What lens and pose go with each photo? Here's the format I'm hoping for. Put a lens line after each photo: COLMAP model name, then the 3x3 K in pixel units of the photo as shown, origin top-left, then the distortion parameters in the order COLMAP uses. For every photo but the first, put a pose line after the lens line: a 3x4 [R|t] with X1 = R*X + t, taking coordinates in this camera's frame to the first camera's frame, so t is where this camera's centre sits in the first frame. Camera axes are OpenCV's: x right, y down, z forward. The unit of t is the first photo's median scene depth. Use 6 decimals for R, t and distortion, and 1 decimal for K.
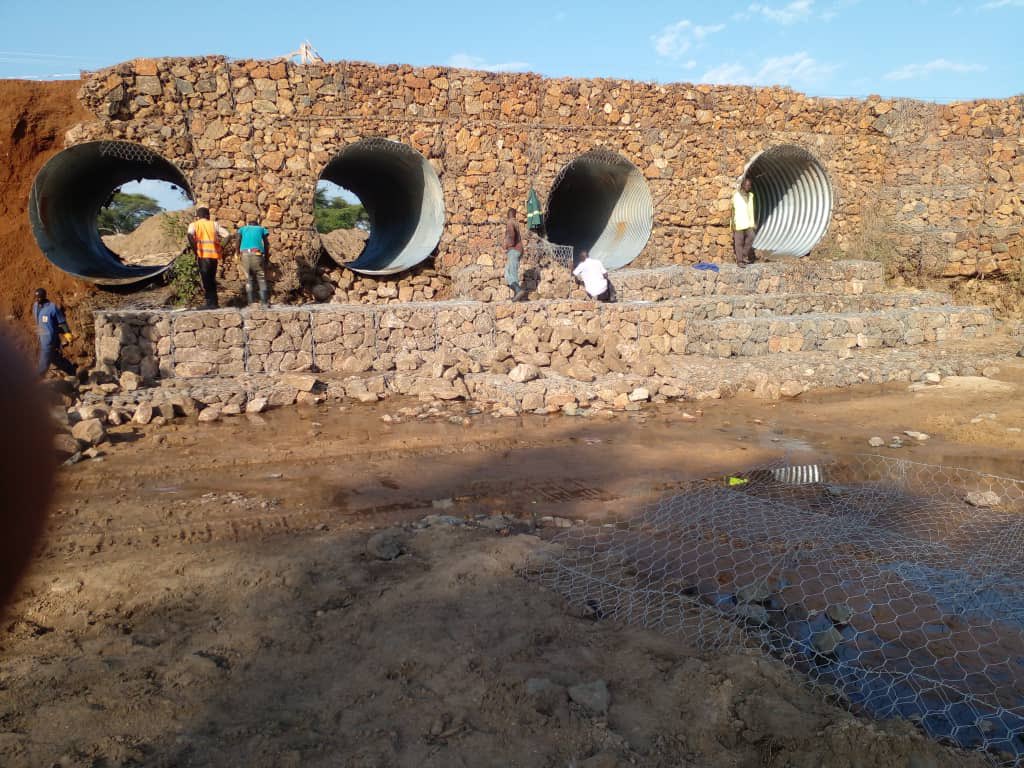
lens RADIAL K [[858.5, 0, 513.1], [0, 858.5, 389.3], [0, 0, 1]] dist [0.043627, -0.062616]
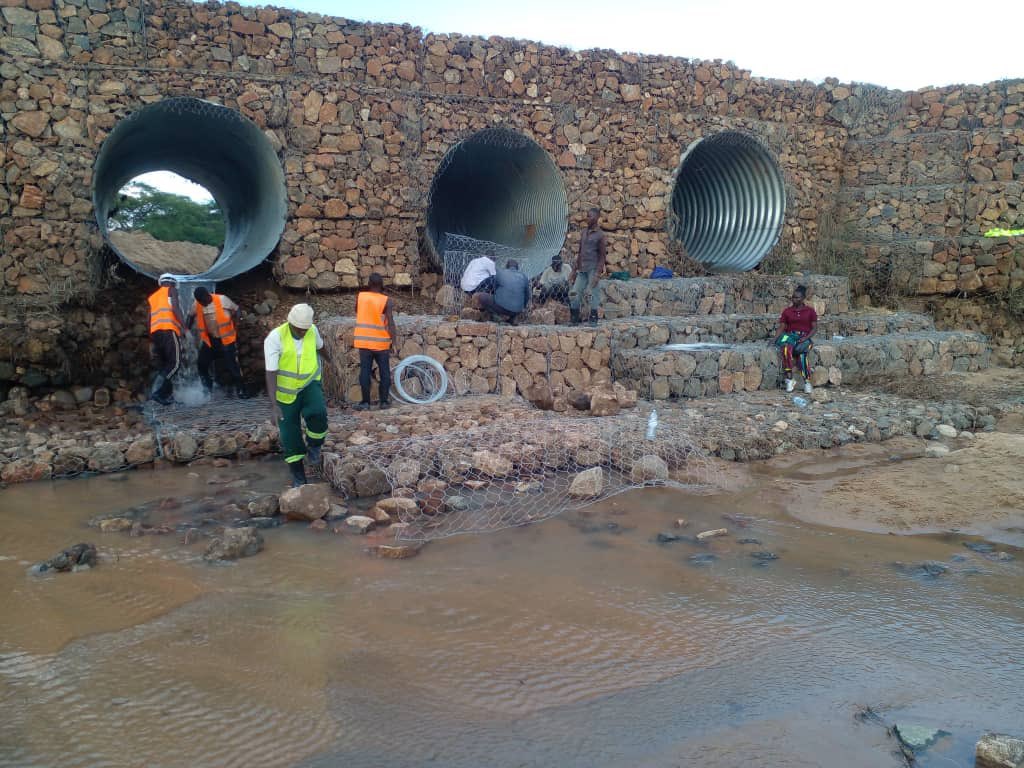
lens RADIAL K [[858.5, 0, 528.8], [0, 858.5, 383.2], [0, 0, 1]] dist [0.043627, -0.062616]
pose [[0.995019, -0.003475, 0.099626, 0.049736], [0.006492, 0.999530, -0.029972, -0.025944], [-0.099475, 0.030469, 0.994573, 0.235748]]
